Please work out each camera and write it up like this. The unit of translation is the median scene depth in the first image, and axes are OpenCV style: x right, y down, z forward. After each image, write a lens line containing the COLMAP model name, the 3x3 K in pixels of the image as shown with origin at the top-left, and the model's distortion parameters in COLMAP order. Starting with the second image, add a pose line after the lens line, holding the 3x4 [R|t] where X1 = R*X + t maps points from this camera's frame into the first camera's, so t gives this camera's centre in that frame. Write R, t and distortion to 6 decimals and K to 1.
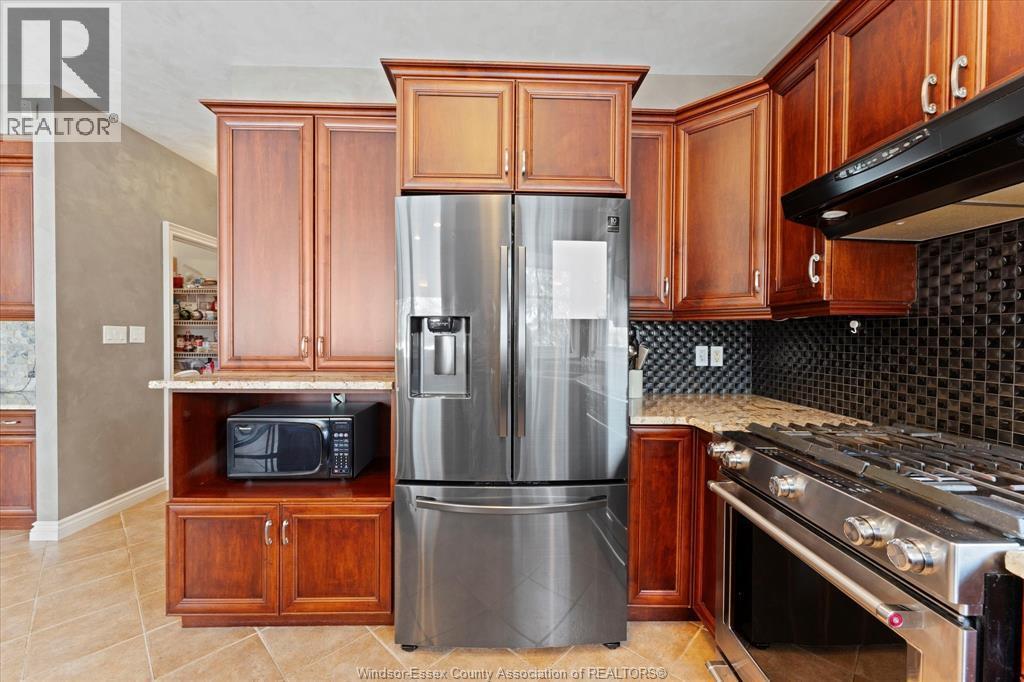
lens RADIAL K [[411.5, 0, 512.0], [0, 411.5, 341.0], [0, 0, 1]] dist [-0.000145, -0.000028]
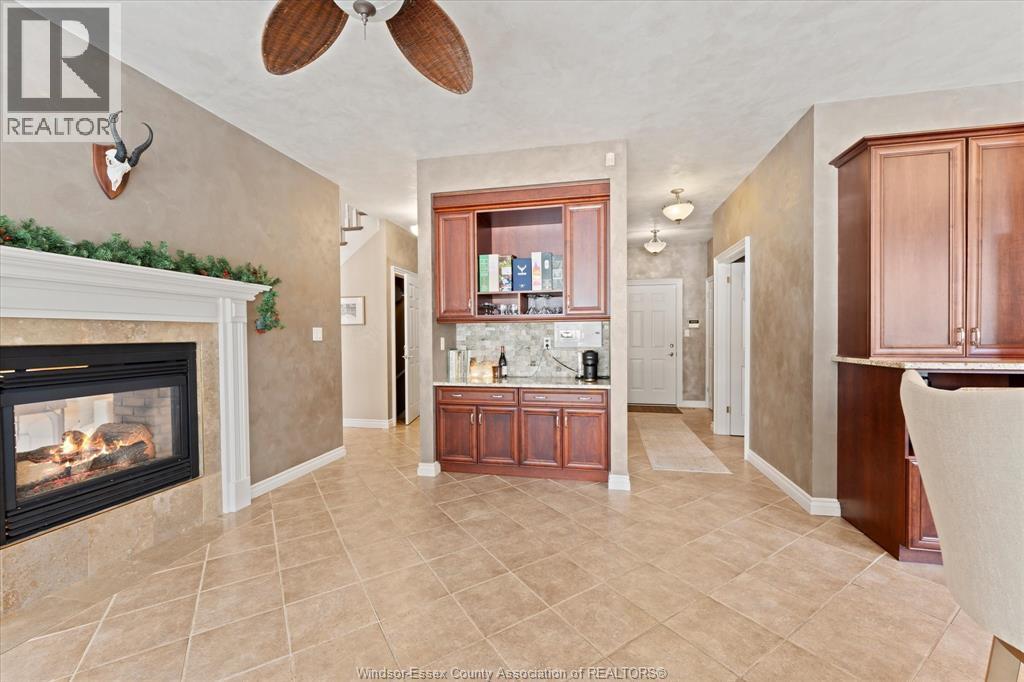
lens RADIAL K [[411.5, 0, 512.0], [0, 411.5, 341.0], [0, 0, 1]] dist [-0.000145, -0.000028]
pose [[0.972173, -0.012980, -0.233903, -1.149534], [0.016248, 0.999795, 0.012051, -0.007914], [0.233699, -0.015516, 0.972185, -0.340948]]
